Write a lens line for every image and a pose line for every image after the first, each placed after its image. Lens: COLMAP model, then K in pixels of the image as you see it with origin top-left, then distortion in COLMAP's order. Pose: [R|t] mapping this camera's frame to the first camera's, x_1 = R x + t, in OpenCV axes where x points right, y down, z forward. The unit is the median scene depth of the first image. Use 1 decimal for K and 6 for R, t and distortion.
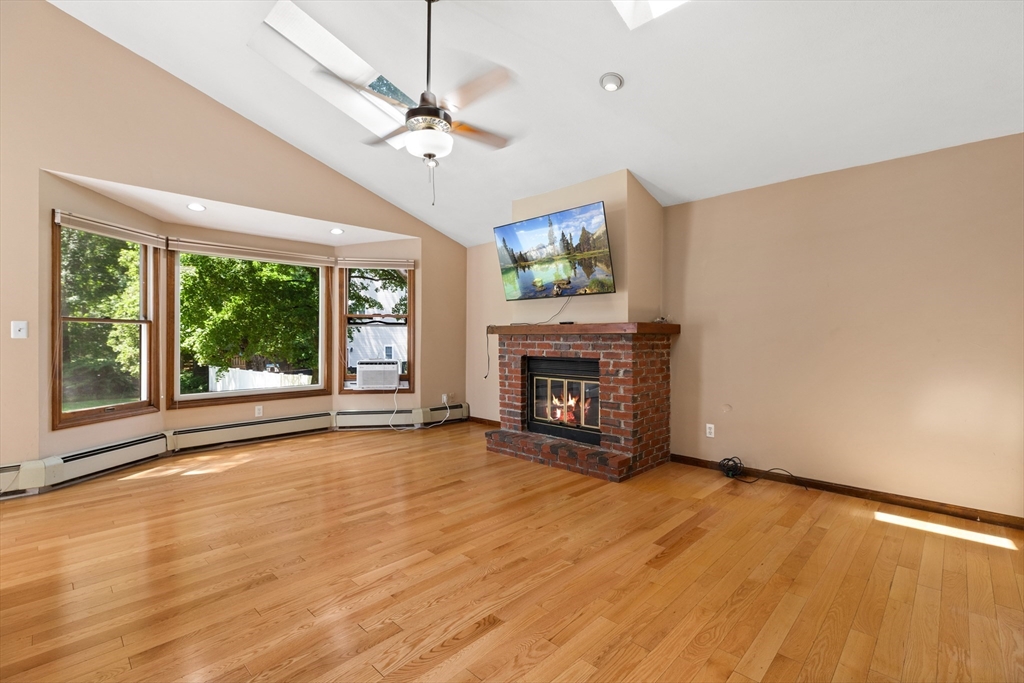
lens RADIAL K [[463.4, 0, 510.4], [0, 463.4, 339.2], [0, 0, 1]] dist [0.007734, 0.001489]
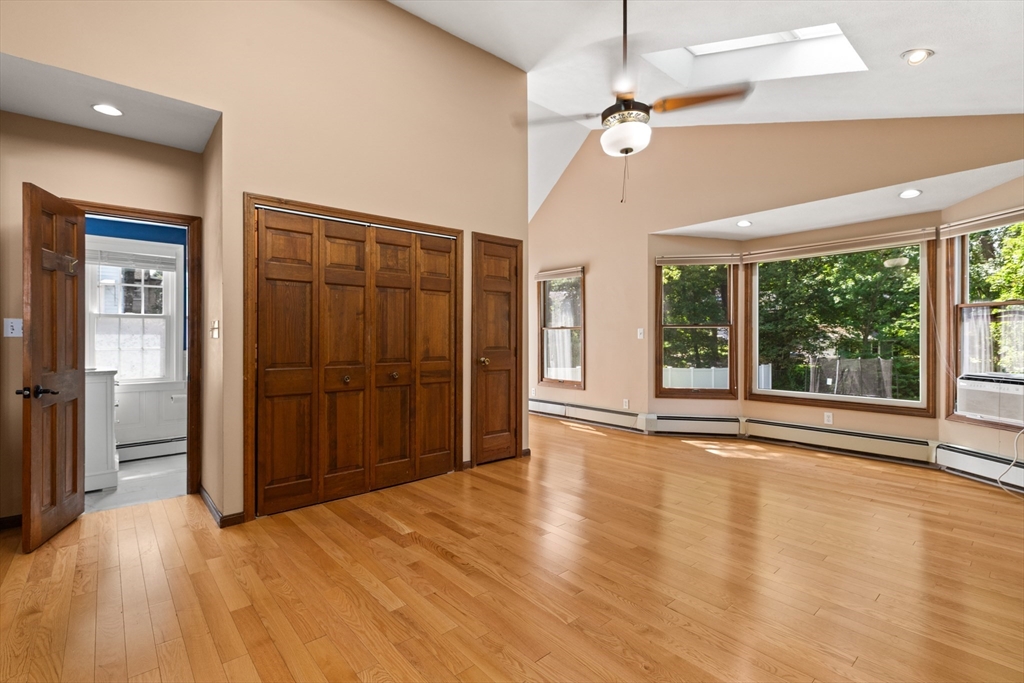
lens RADIAL K [[463.4, 0, 505.5], [0, 463.4, 339.6], [0, 0, 1]] dist [0.007734, 0.001489]
pose [[-0.089305, 0.005343, -0.995990, 0.616448], [-0.001811, 0.999983, 0.005527, -0.007386], [0.996003, 0.002297, -0.089294, 0.630537]]
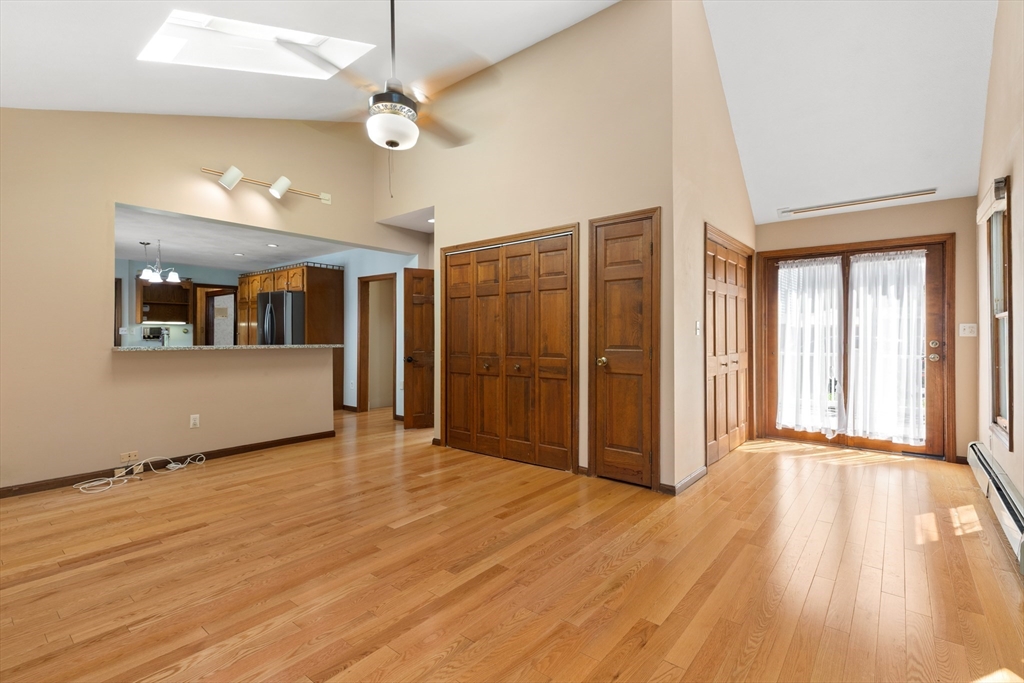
lens RADIAL K [[463.4, 0, 514.6], [0, 463.4, 336.7], [0, 0, 1]] dist [0.007734, 0.001489]
pose [[-0.995520, 0.001166, -0.094549, -0.252235], [0.000965, 0.999997, 0.002169, -0.004185], [0.094551, 0.002068, -0.995518, 1.485245]]
